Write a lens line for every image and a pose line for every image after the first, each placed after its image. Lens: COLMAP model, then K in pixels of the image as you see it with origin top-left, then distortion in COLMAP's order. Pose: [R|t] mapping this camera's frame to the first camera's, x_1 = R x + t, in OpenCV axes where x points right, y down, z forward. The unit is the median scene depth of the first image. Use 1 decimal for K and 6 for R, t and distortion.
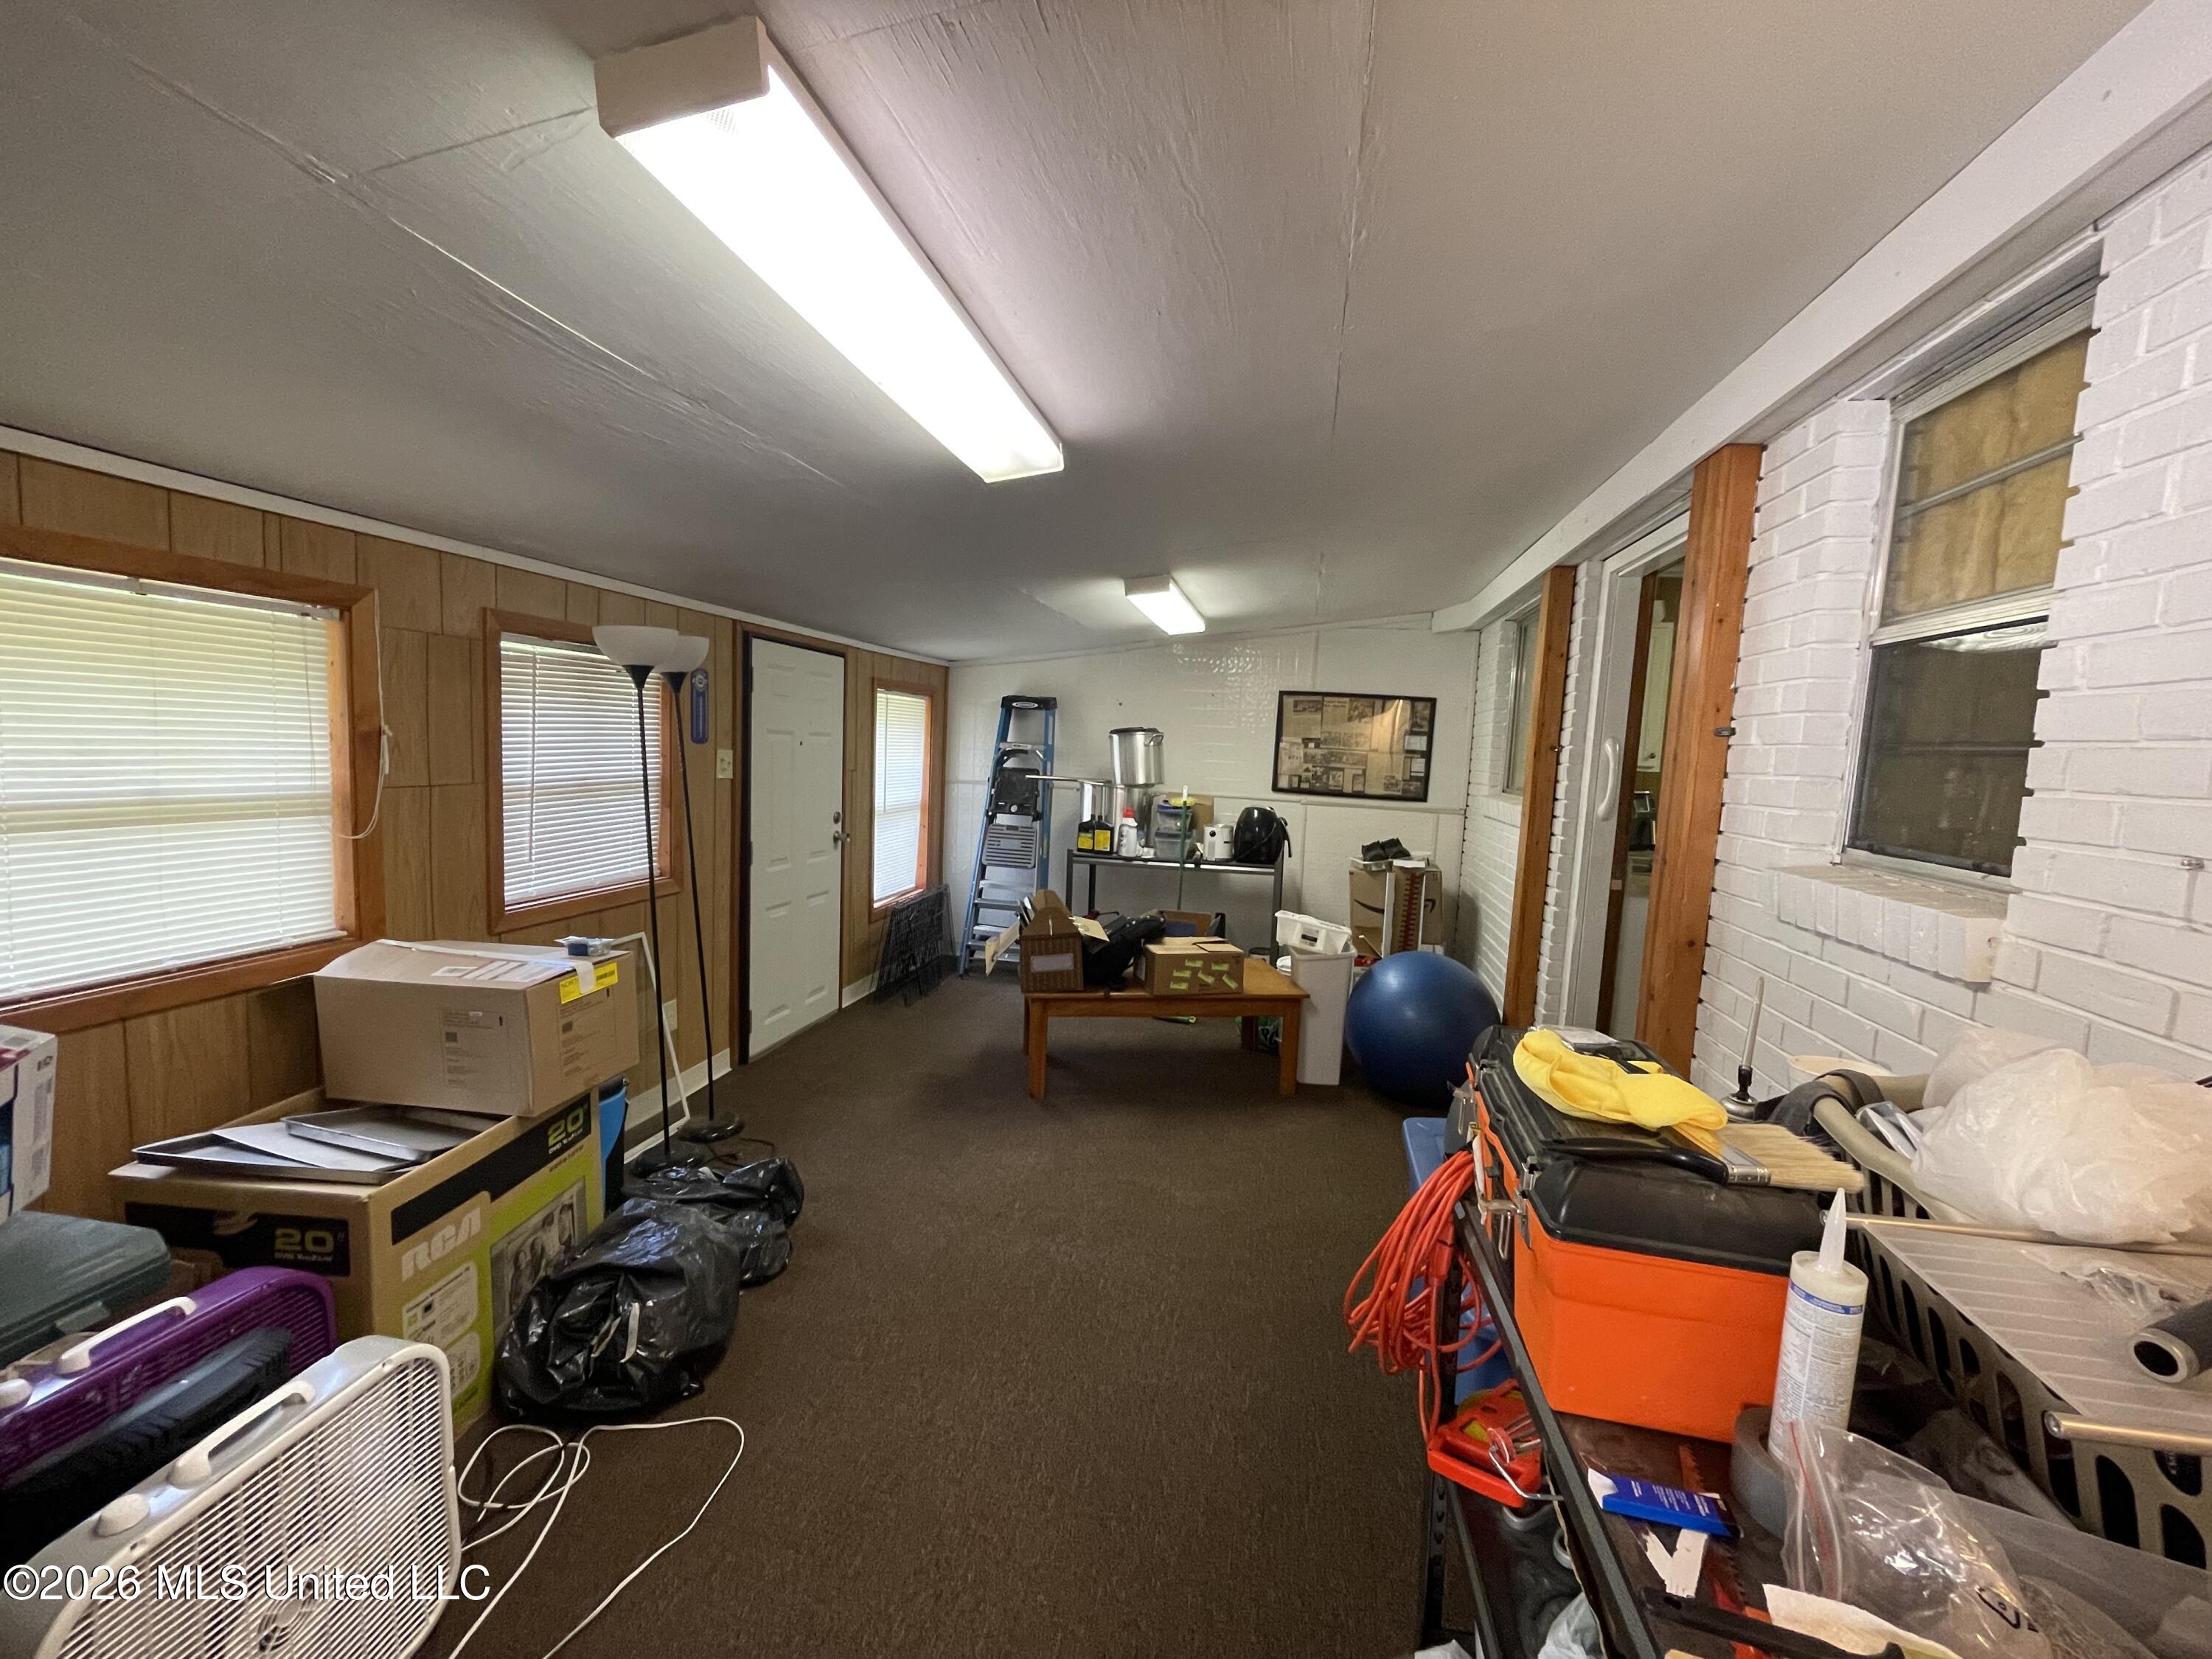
lens RADIAL K [[906.4, 0, 1110.2], [0, 906.4, 831.6], [0, 0, 1]] dist [-0.000849, -0.000111]
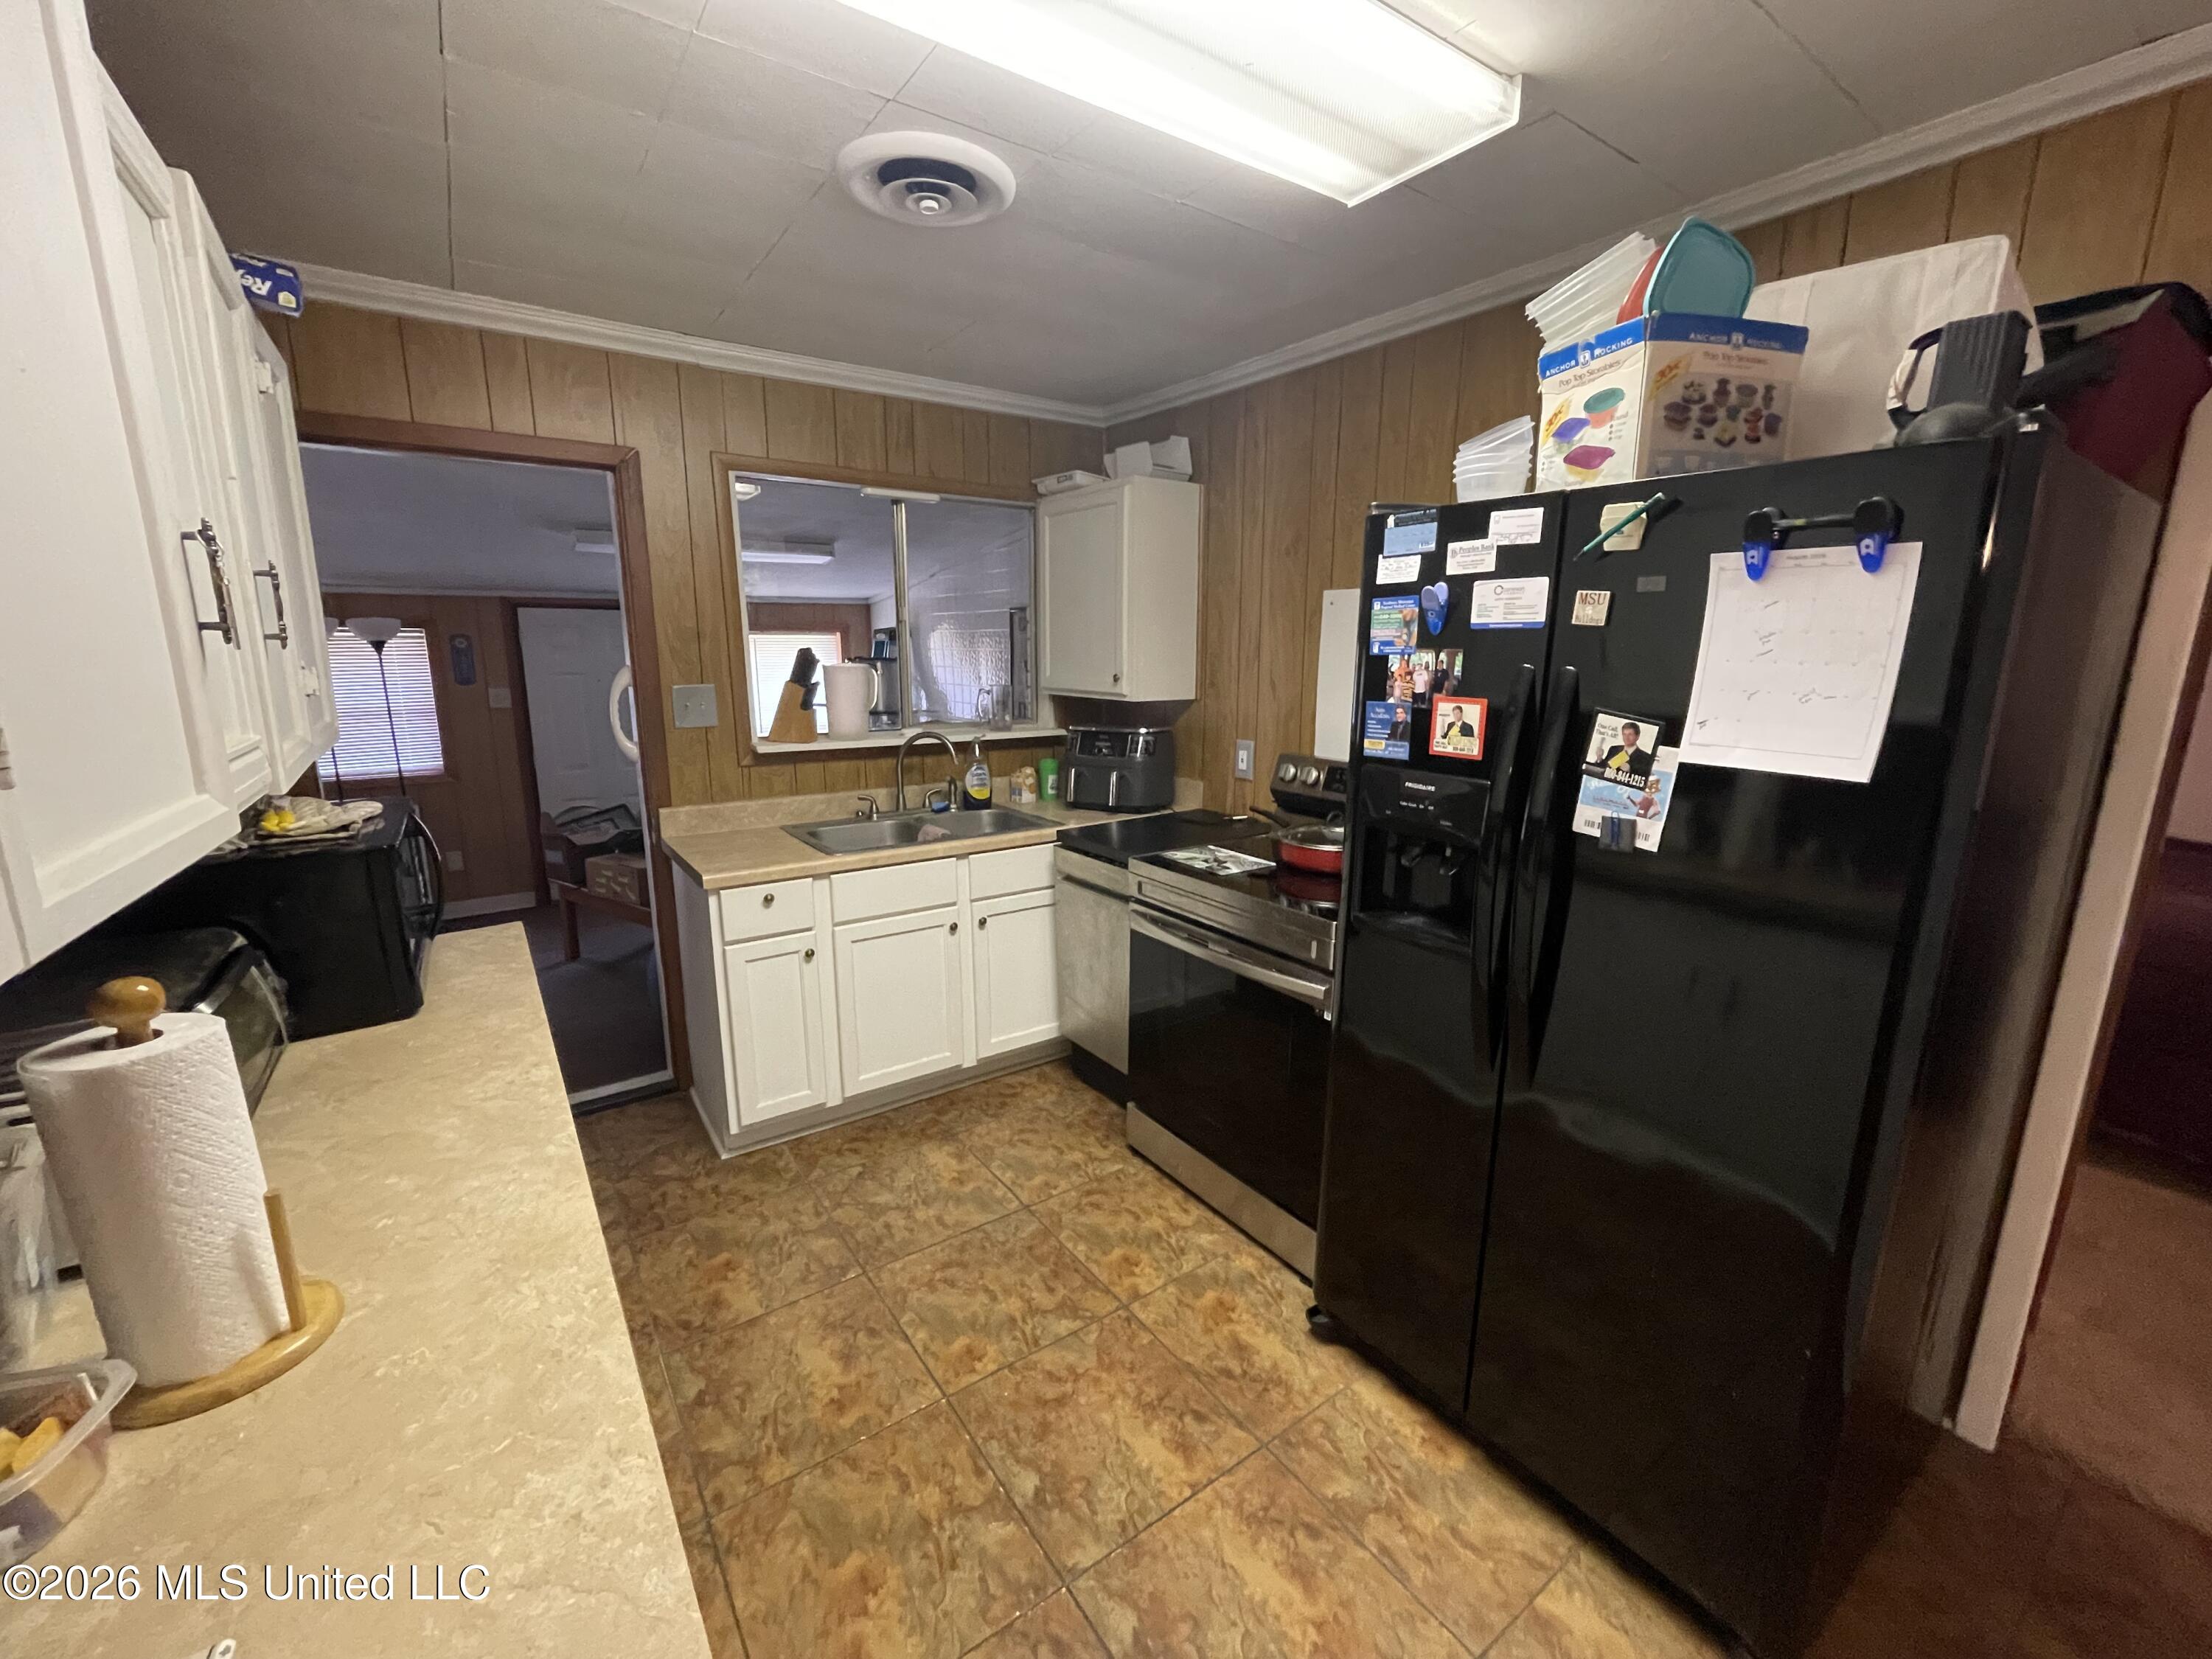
lens RADIAL K [[906.4, 0, 1110.2], [0, 906.4, 831.6], [0, 0, 1]] dist [-0.000849, -0.000111]
pose [[0.731424, 0.099431, -0.674635, 1.544653], [-0.040617, 0.993908, 0.102451, -0.057829], [0.680712, -0.047533, 0.731007, 0.692035]]
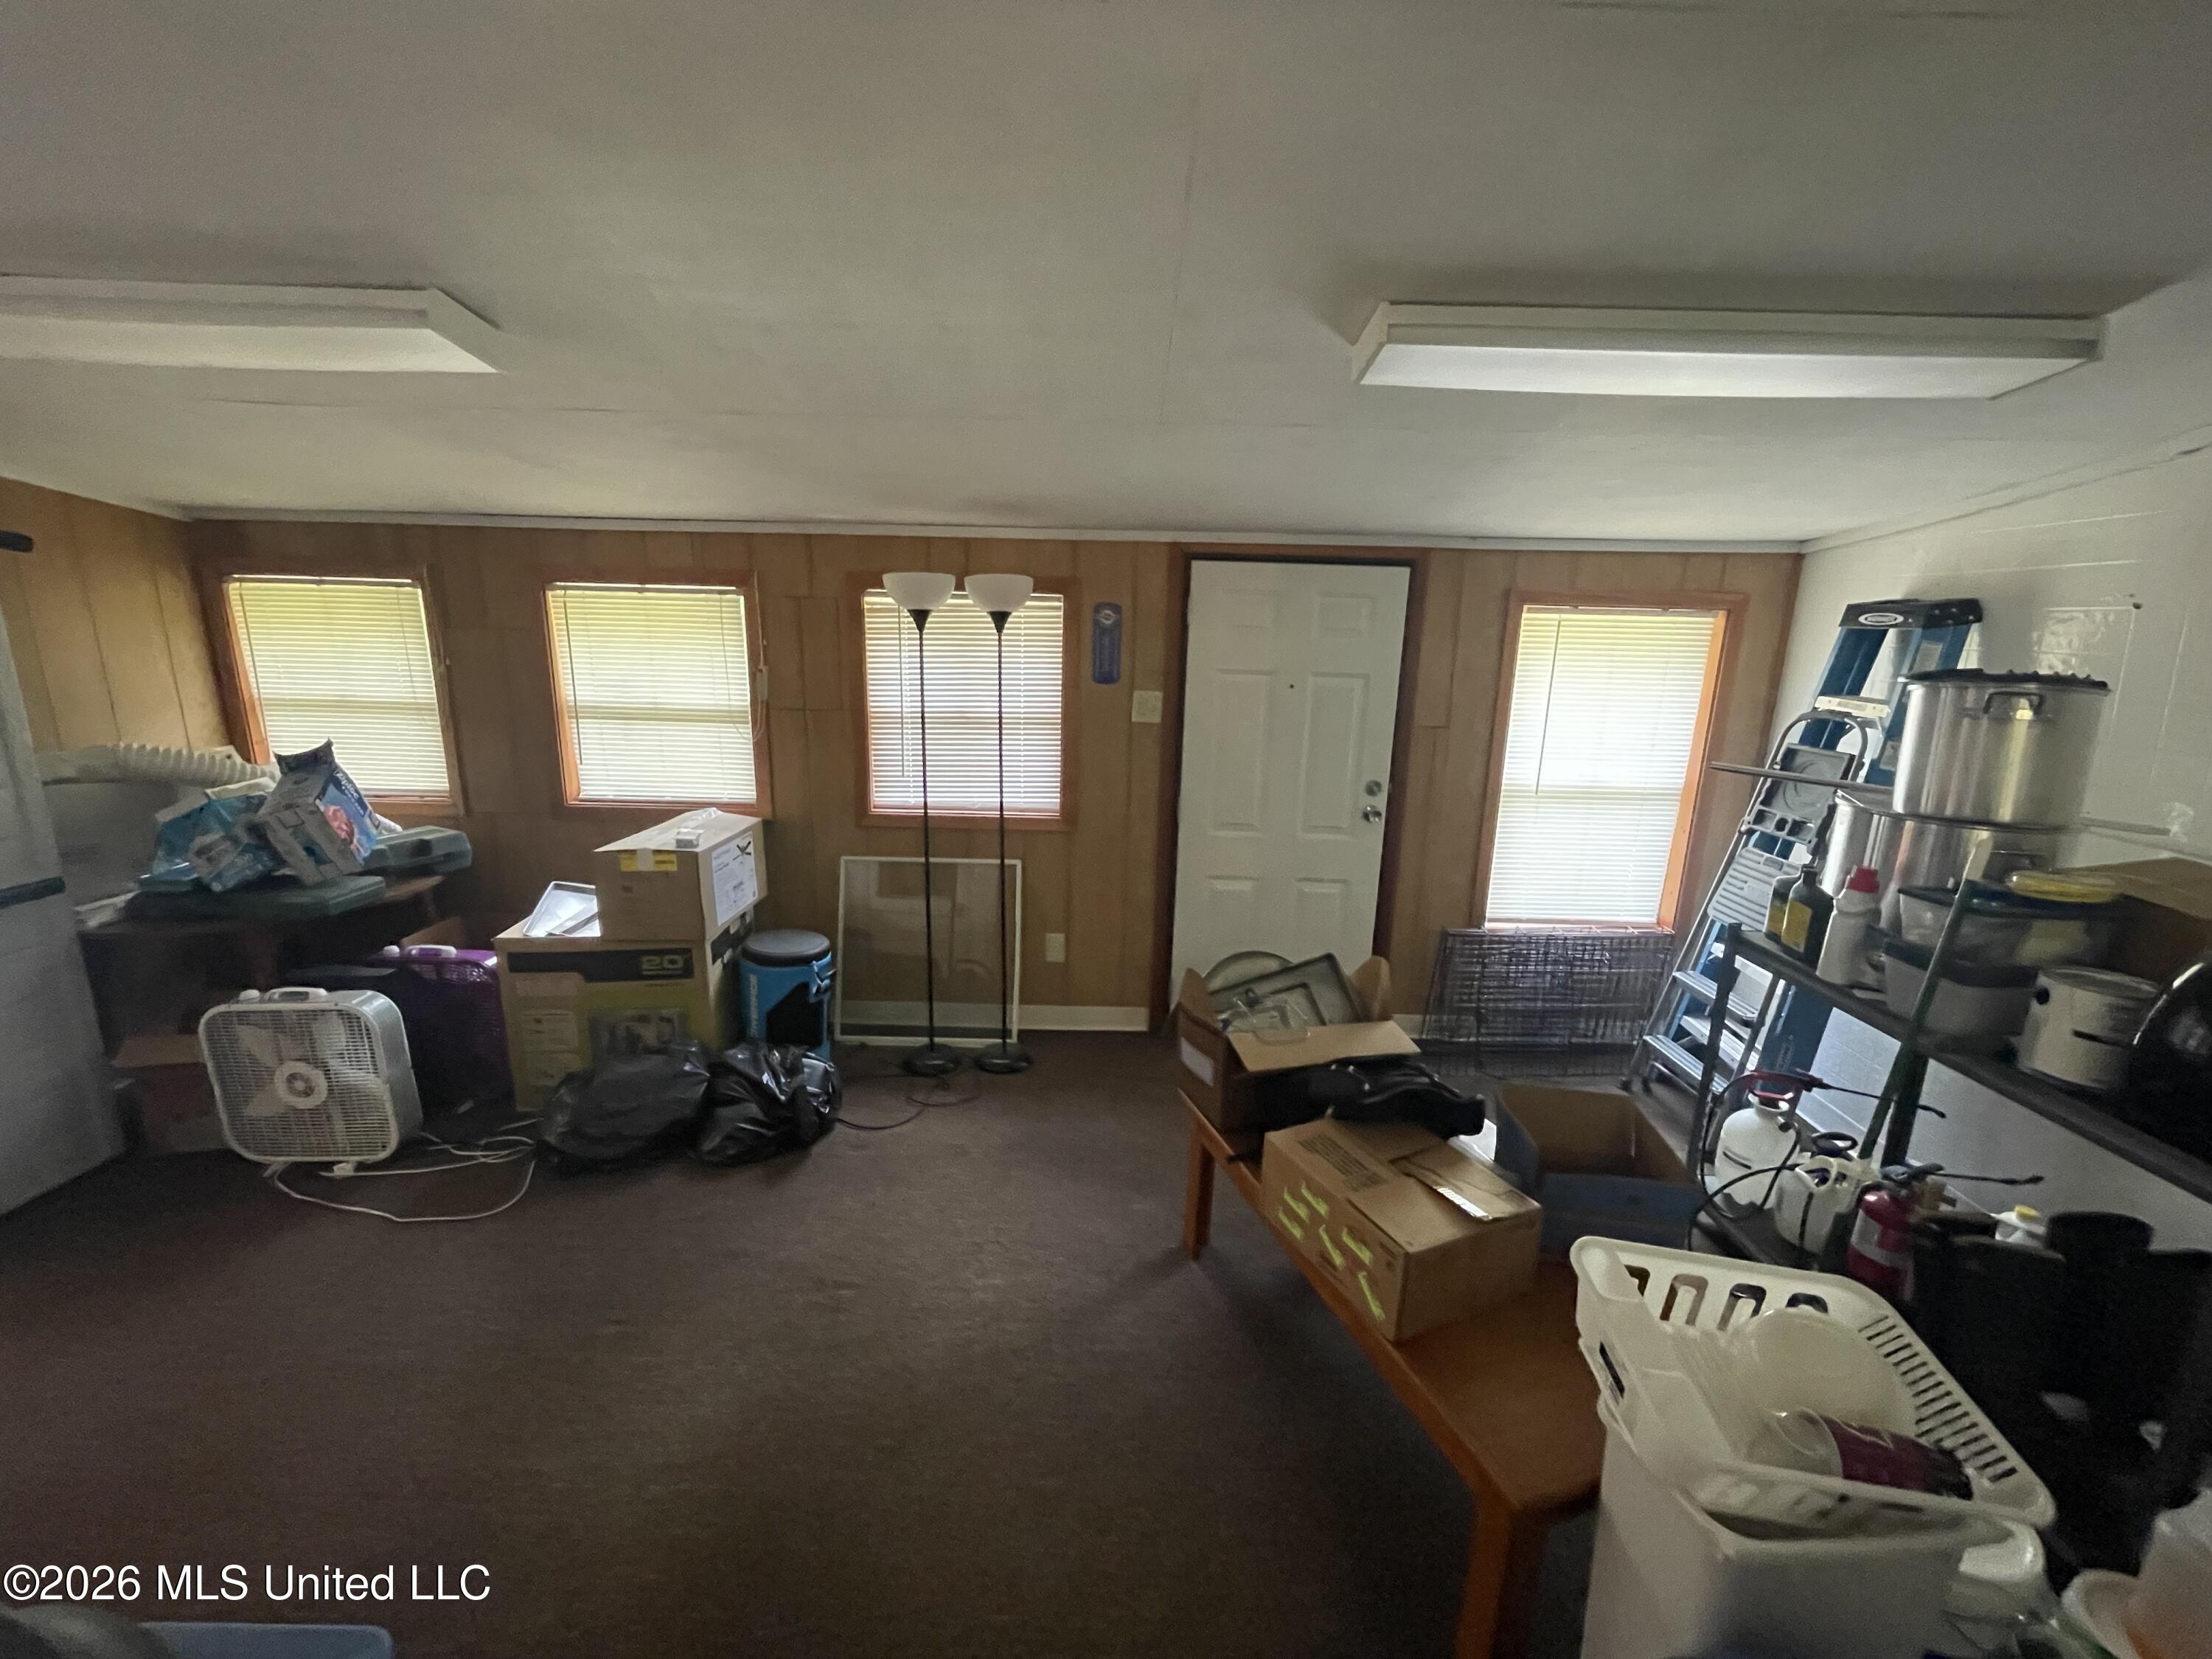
lens RADIAL K [[906.4, 0, 1110.2], [0, 906.4, 831.6], [0, 0, 1]] dist [-0.000849, -0.000111]
pose [[0.195640, 0.185715, -0.962930, 0.553096], [-0.110480, 0.979828, 0.166528, -0.116906], [0.974433, 0.073805, 0.212211, 0.915849]]
